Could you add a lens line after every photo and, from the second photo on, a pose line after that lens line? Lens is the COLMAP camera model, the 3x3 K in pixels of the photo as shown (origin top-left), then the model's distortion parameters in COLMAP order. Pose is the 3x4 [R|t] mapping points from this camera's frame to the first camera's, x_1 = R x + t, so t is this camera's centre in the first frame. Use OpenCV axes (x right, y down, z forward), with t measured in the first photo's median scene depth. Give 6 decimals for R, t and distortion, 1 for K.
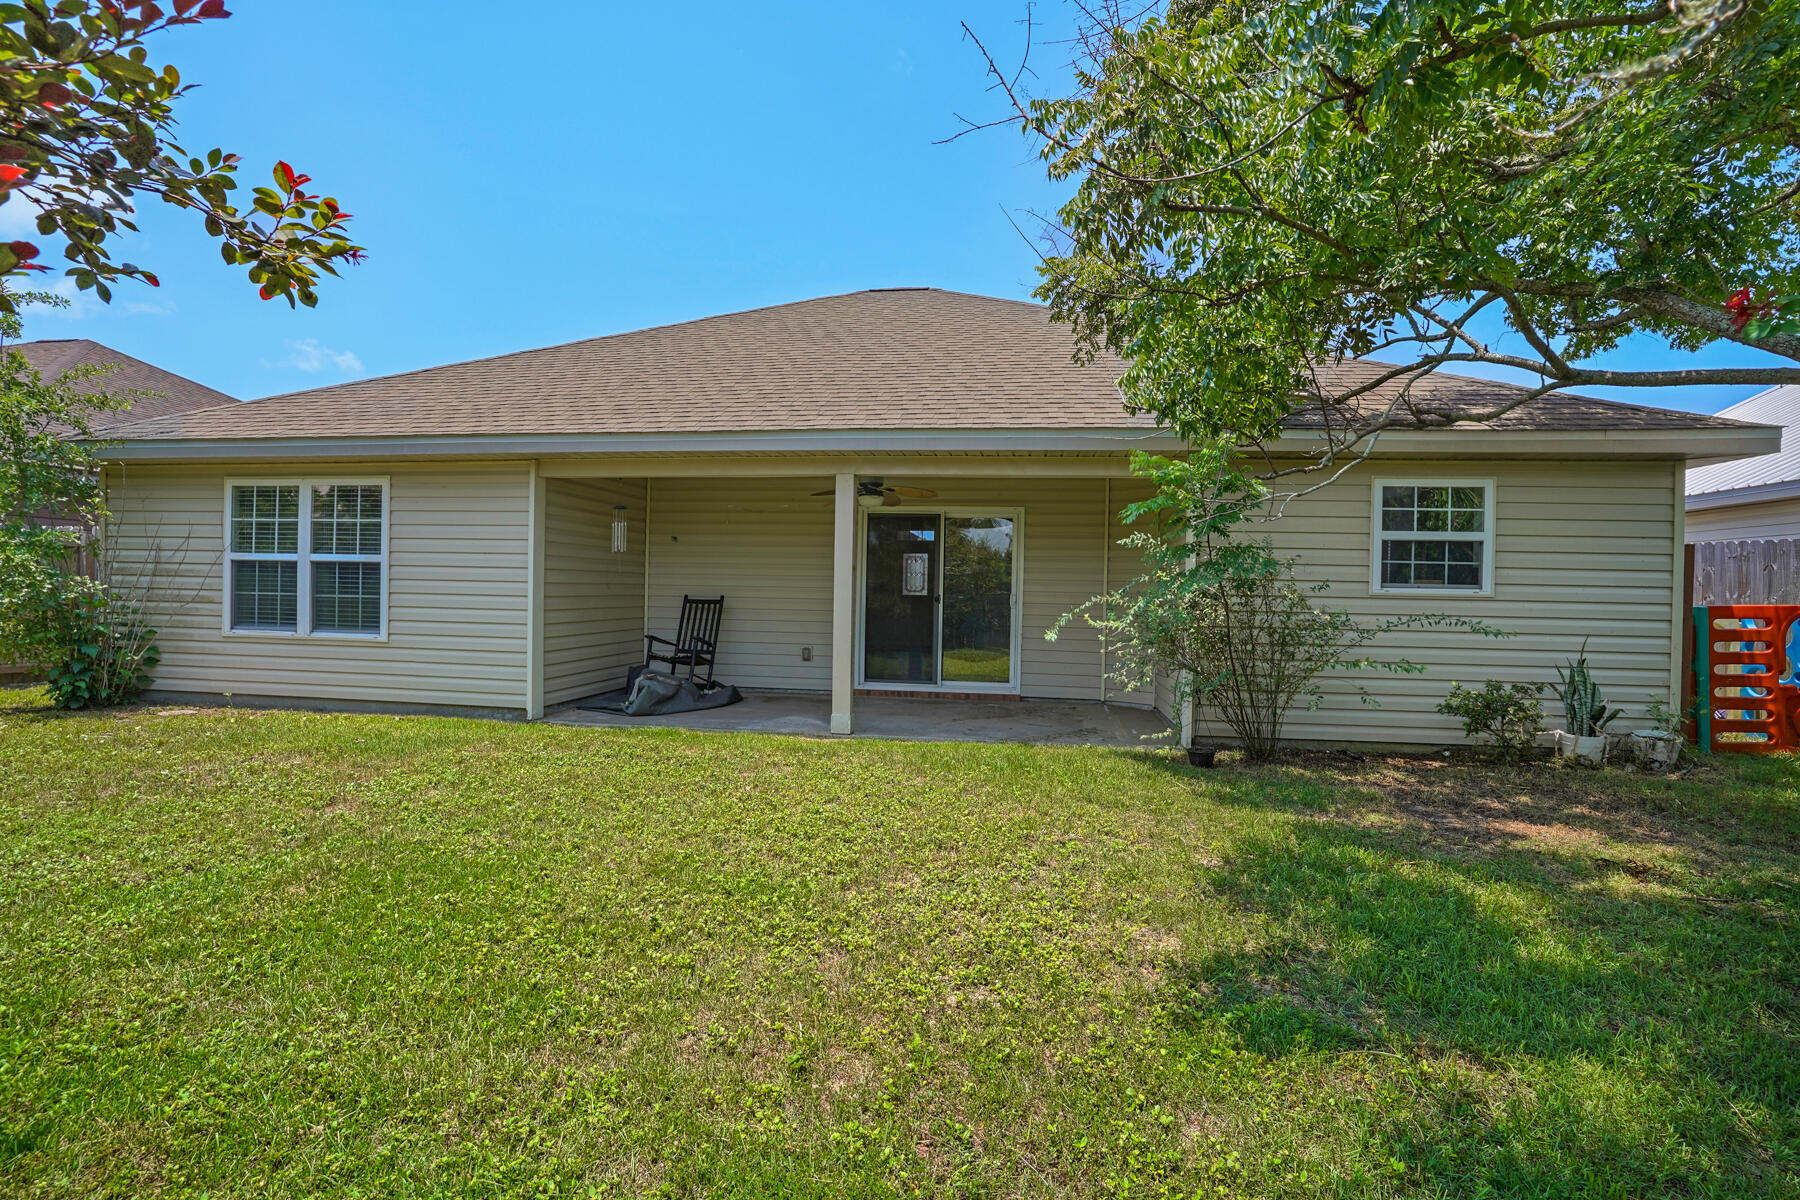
lens RADIAL K [[884.9, 0, 909.6], [0, 884.9, 592.6], [0, 0, 1]] dist [-0.000507, 0.005495]
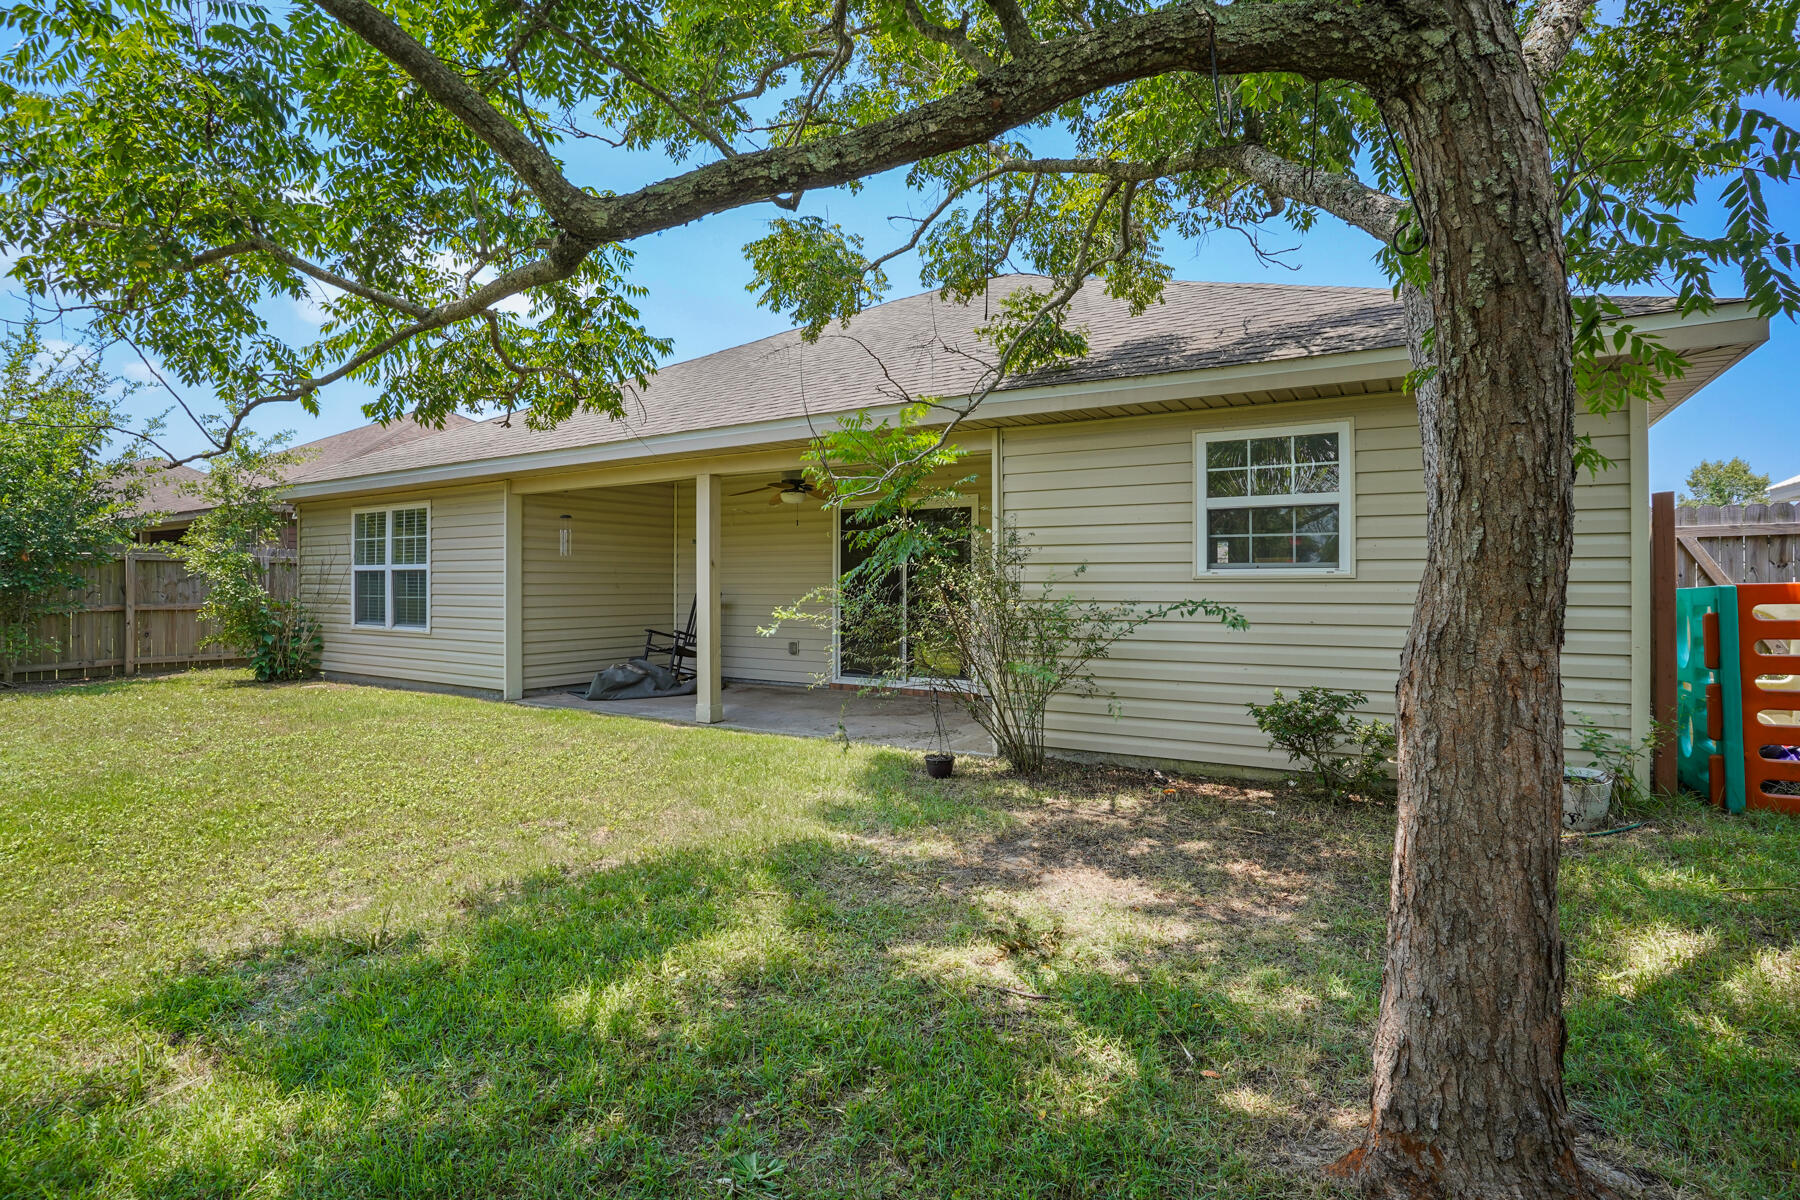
lens RADIAL K [[884.9, 0, 838.4], [0, 884.9, 582.3], [0, 0, 1]] dist [-0.000507, 0.005495]
pose [[0.911948, -0.021232, -0.409757, 0.456919], [0.018248, 0.999771, -0.011191, 0.007946], [0.409901, 0.002728, 0.912126, 0.108612]]
